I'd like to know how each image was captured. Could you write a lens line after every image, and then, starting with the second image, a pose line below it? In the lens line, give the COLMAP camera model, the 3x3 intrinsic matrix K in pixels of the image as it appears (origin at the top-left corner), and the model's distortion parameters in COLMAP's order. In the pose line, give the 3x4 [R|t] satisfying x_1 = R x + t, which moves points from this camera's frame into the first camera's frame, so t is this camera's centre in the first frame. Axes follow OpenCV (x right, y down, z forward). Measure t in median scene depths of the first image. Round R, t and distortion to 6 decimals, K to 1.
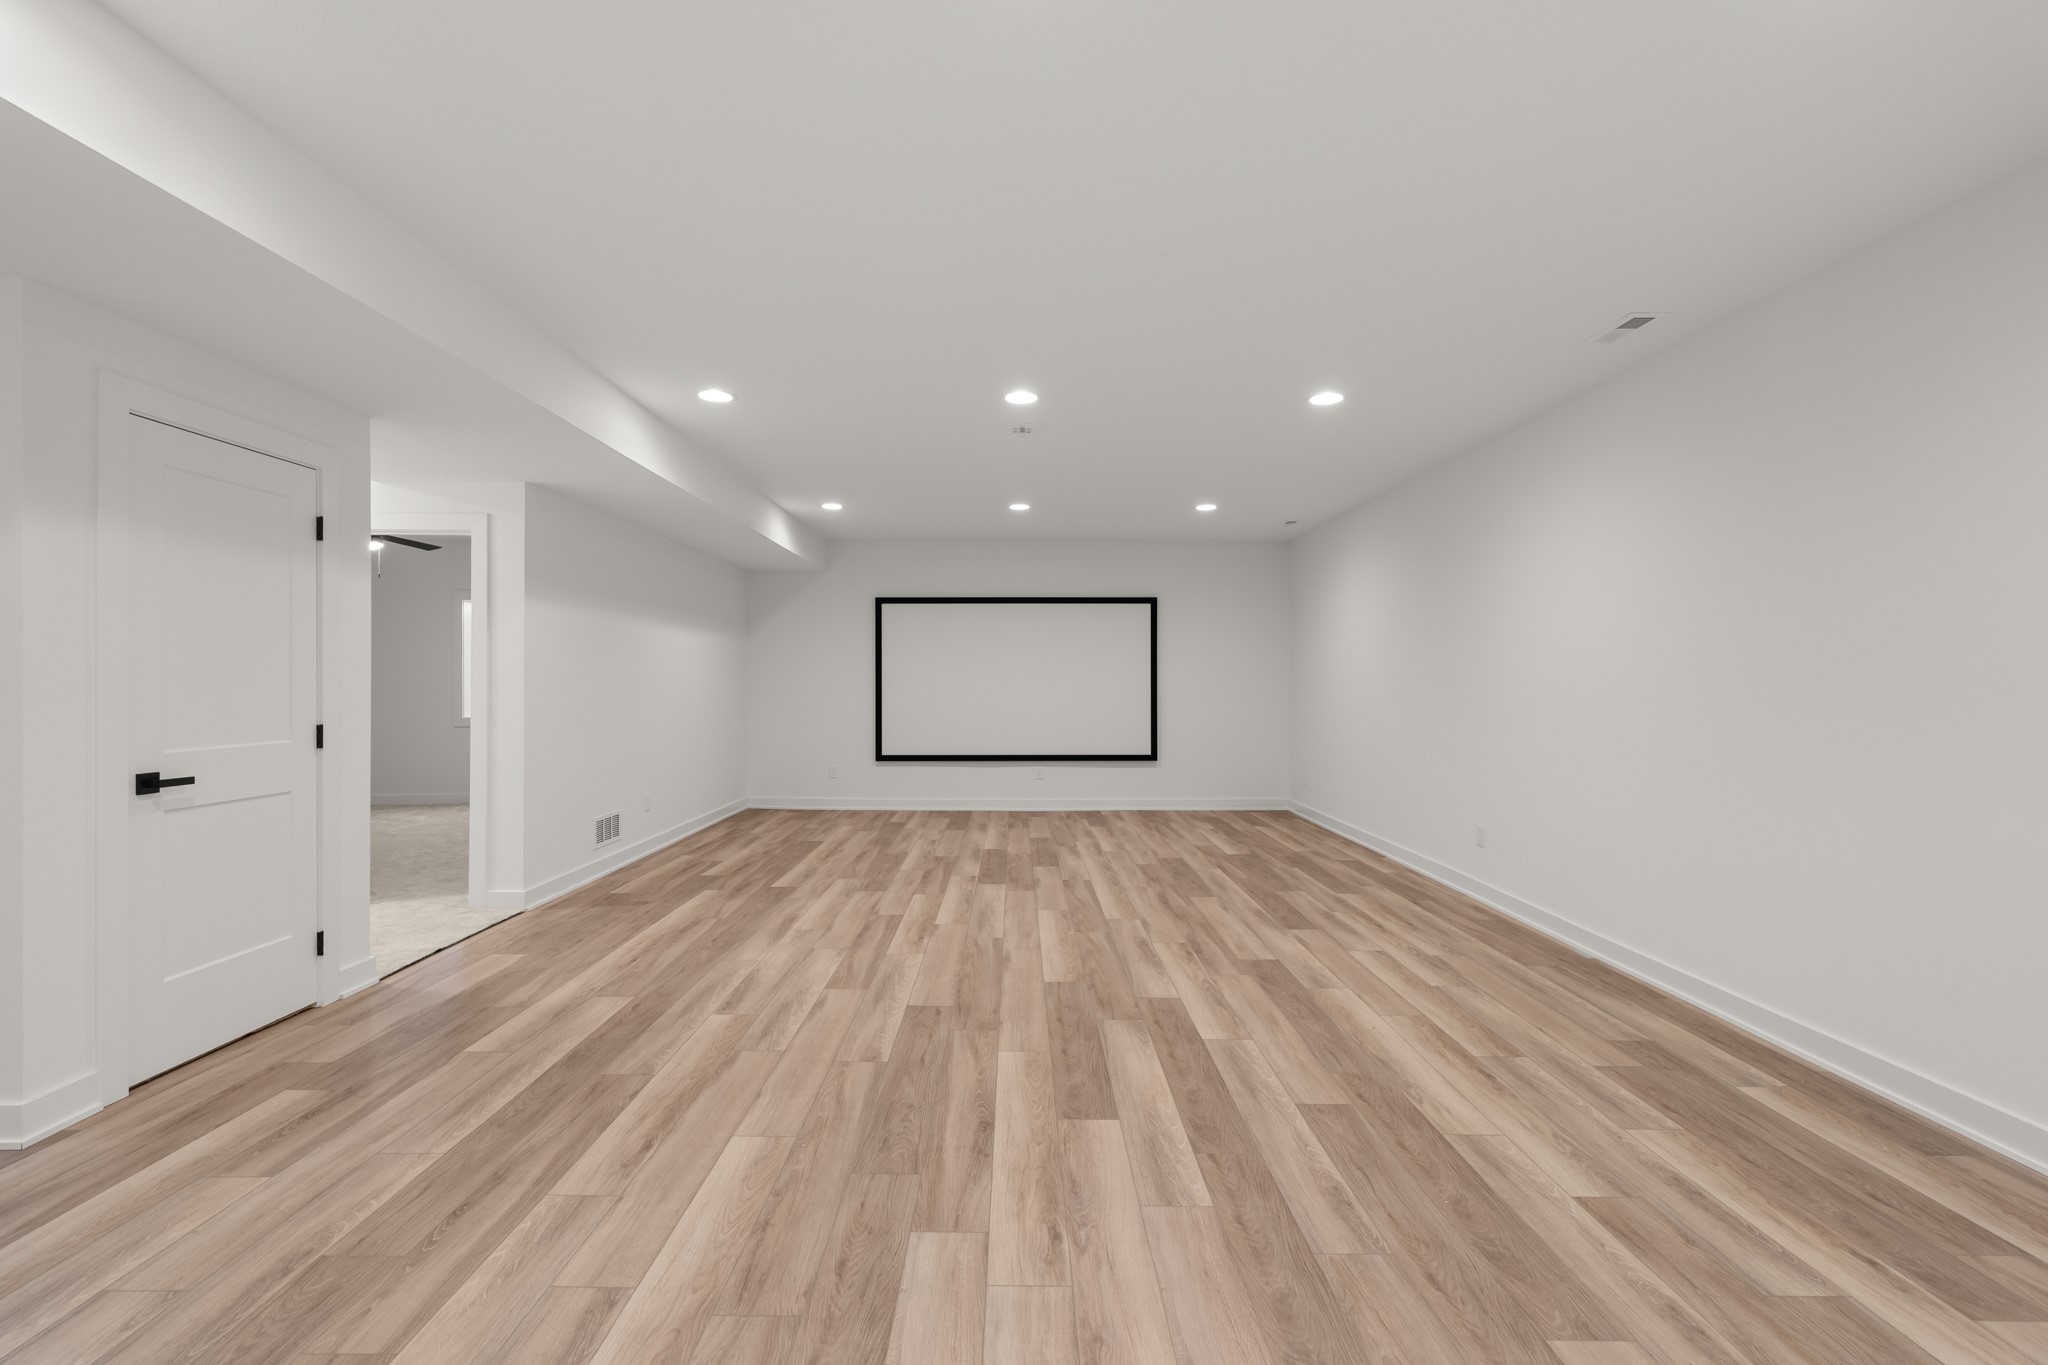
lens RADIAL K [[937.4, 0, 1023.1], [0, 937.4, 683.5], [0, 0, 1]] dist [-0.010244, 0.002707]
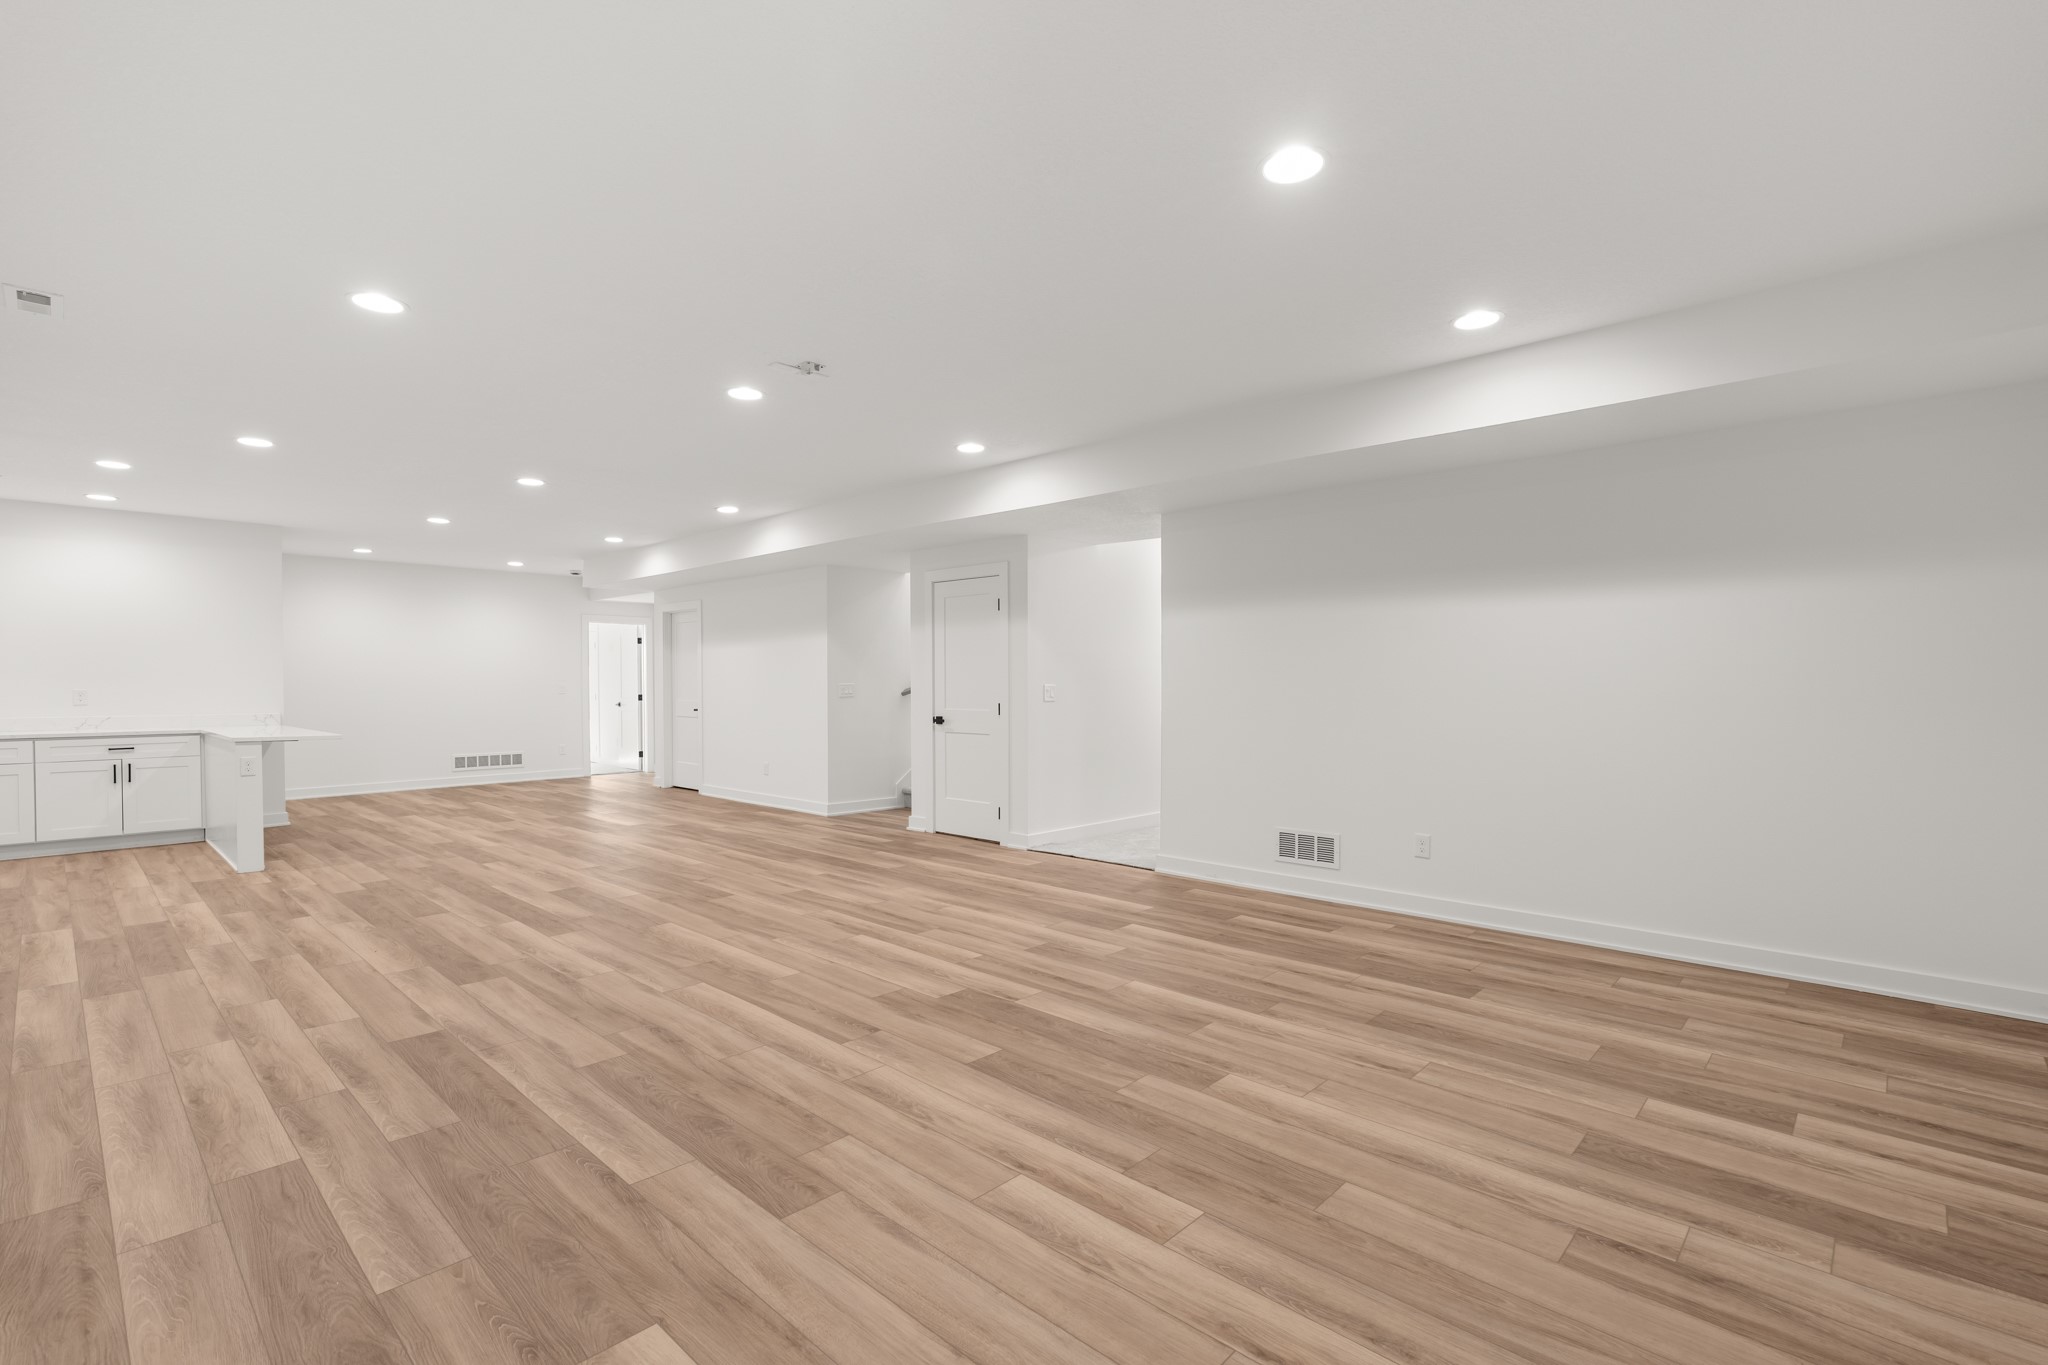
lens RADIAL K [[937.4, 0, 1026.1], [0, 937.4, 685.7], [0, 0, 1]] dist [-0.010244, 0.002707]
pose [[-0.695225, 0.000115, -0.718792, 0.548438], [-0.003382, 0.999988, 0.003431, -0.001434], [0.718784, 0.004816, -0.695217, 2.054576]]
